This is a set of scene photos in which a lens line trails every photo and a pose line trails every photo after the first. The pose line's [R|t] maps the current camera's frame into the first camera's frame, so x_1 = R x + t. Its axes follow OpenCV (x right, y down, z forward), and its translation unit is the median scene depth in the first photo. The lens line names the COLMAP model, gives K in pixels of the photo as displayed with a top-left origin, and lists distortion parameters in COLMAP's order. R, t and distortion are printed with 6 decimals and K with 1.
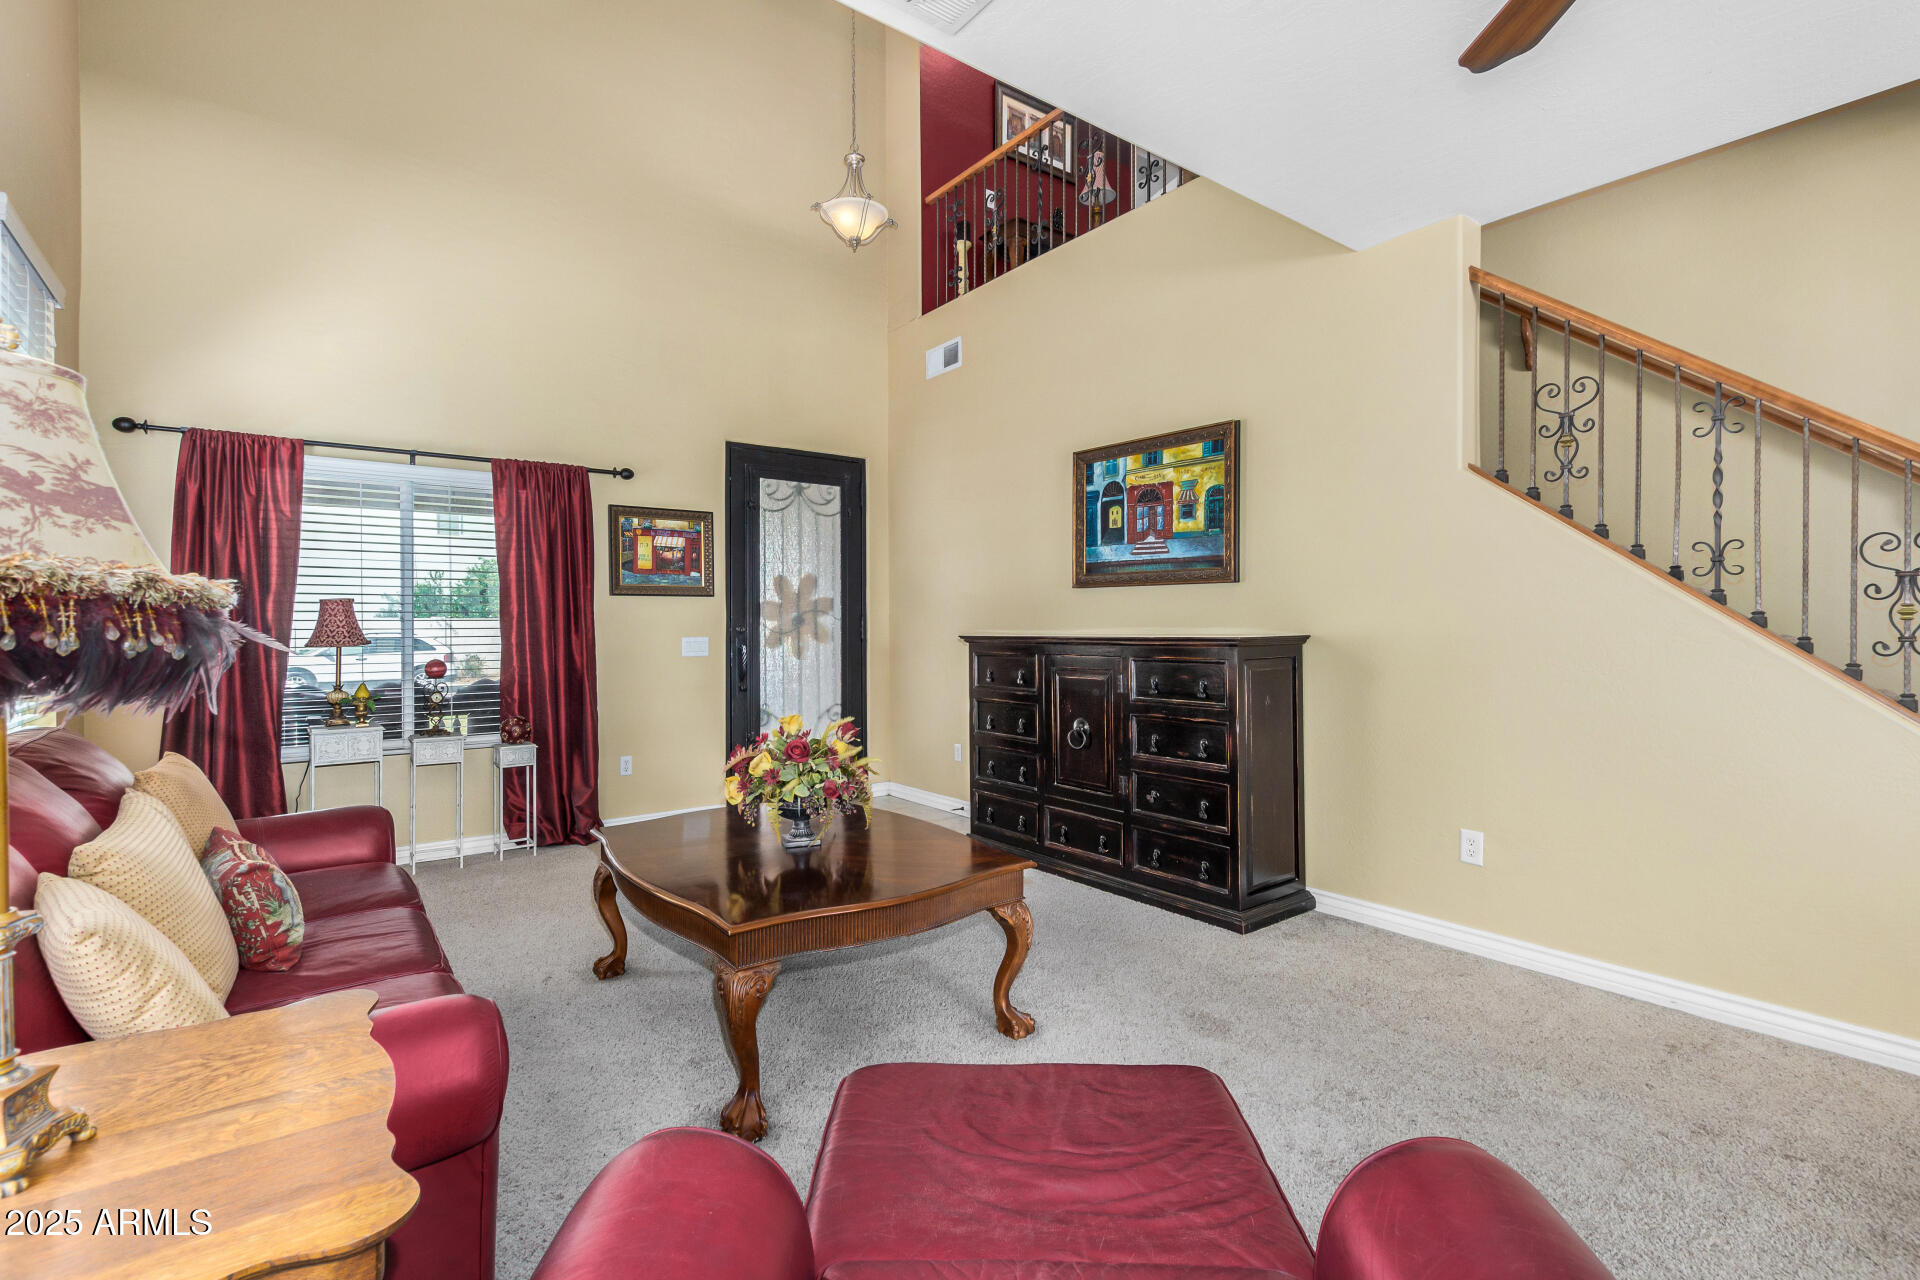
lens RADIAL K [[879.7, 0, 959.3], [0, 879.7, 638.4], [0, 0, 1]] dist [0.004090, 0.001349]
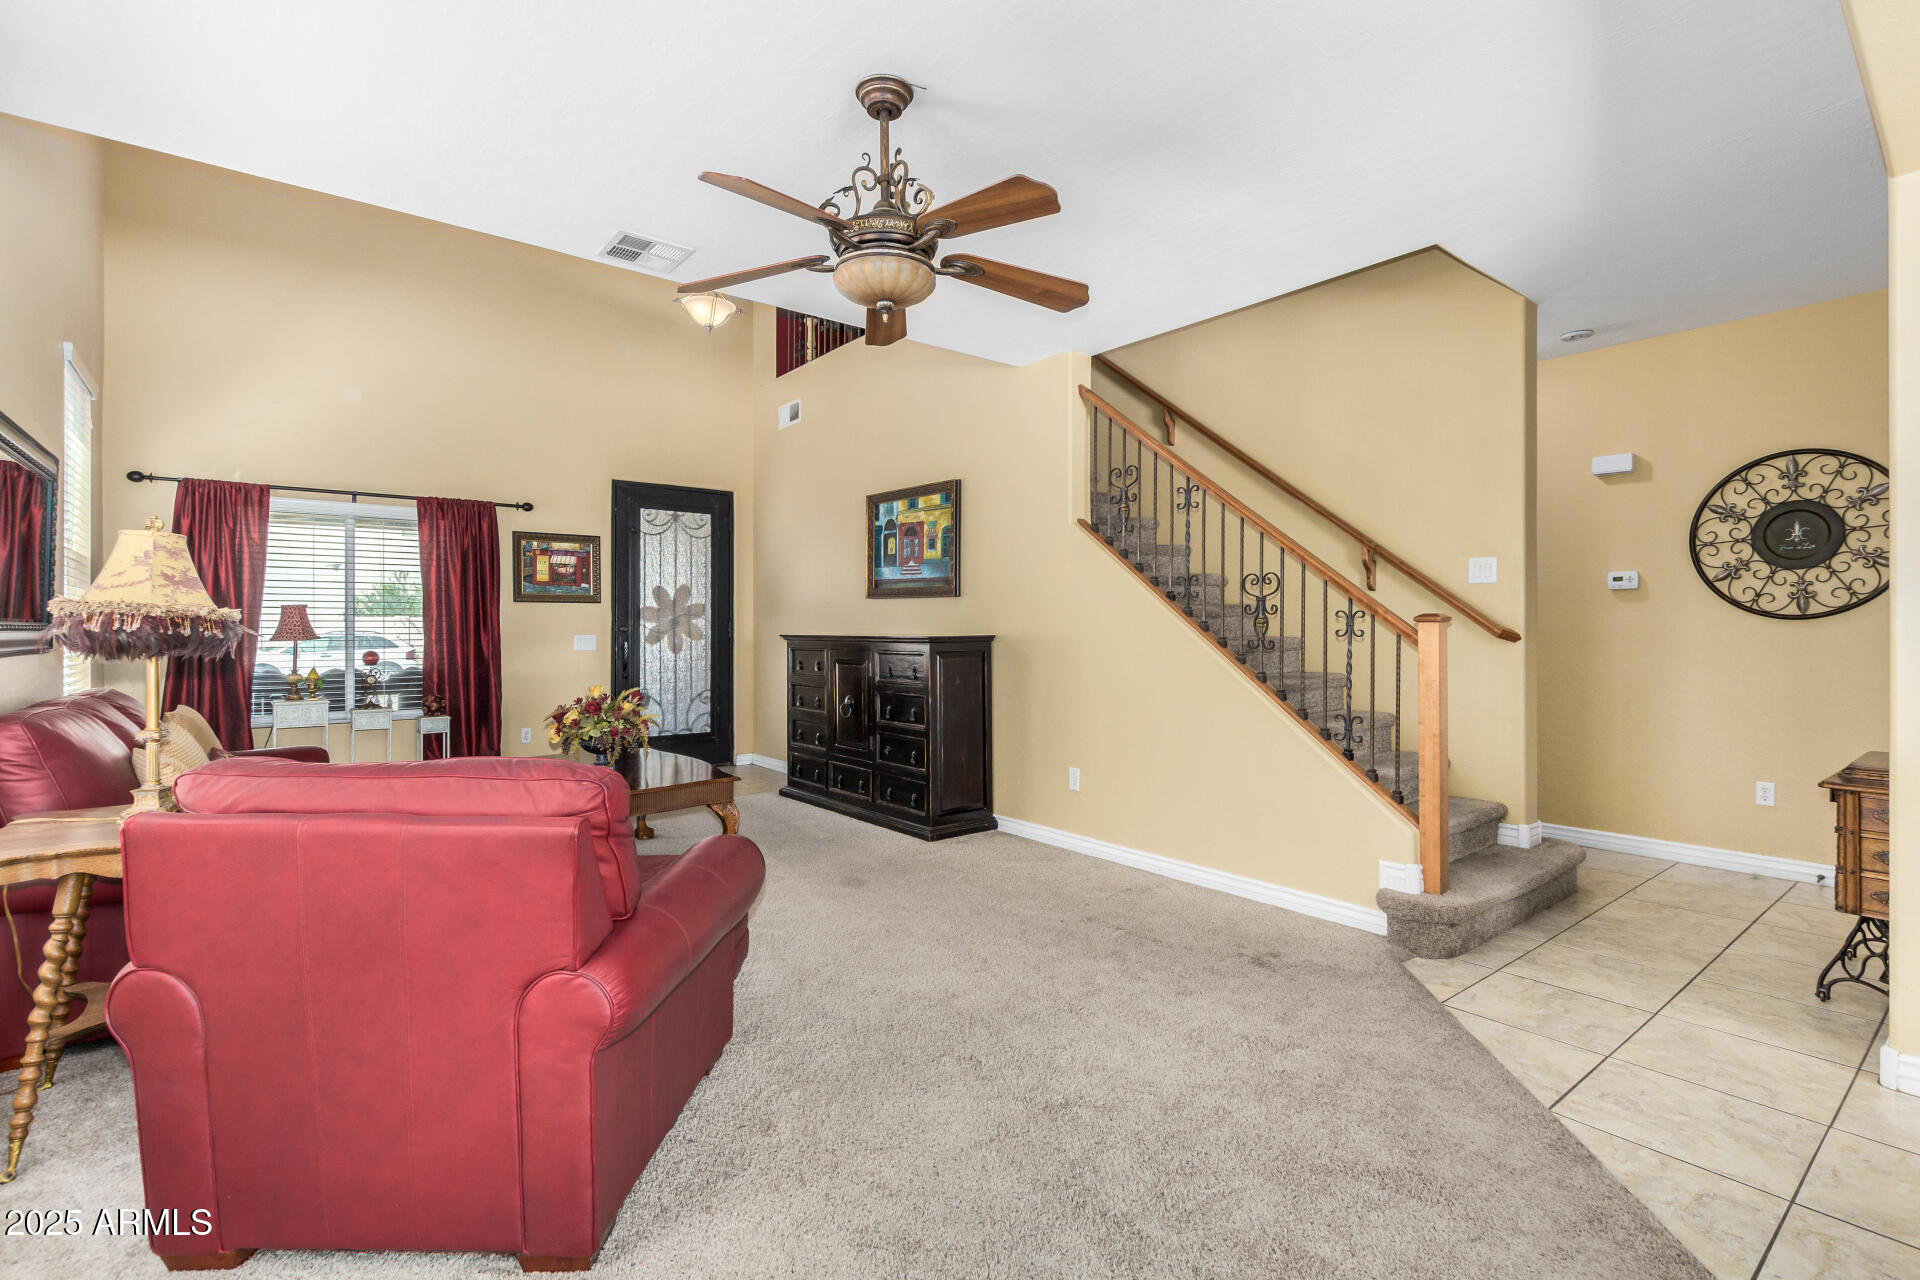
lens RADIAL K [[879.7, 0, 959.3], [0, 879.7, 637.7], [0, 0, 1]] dist [0.004090, 0.001349]
pose [[0.999697, 0.004831, 0.024122, 0.260732], [-0.004787, 0.999987, -0.001856, 0.002721], [-0.024130, 0.001740, 0.999707, -0.348424]]
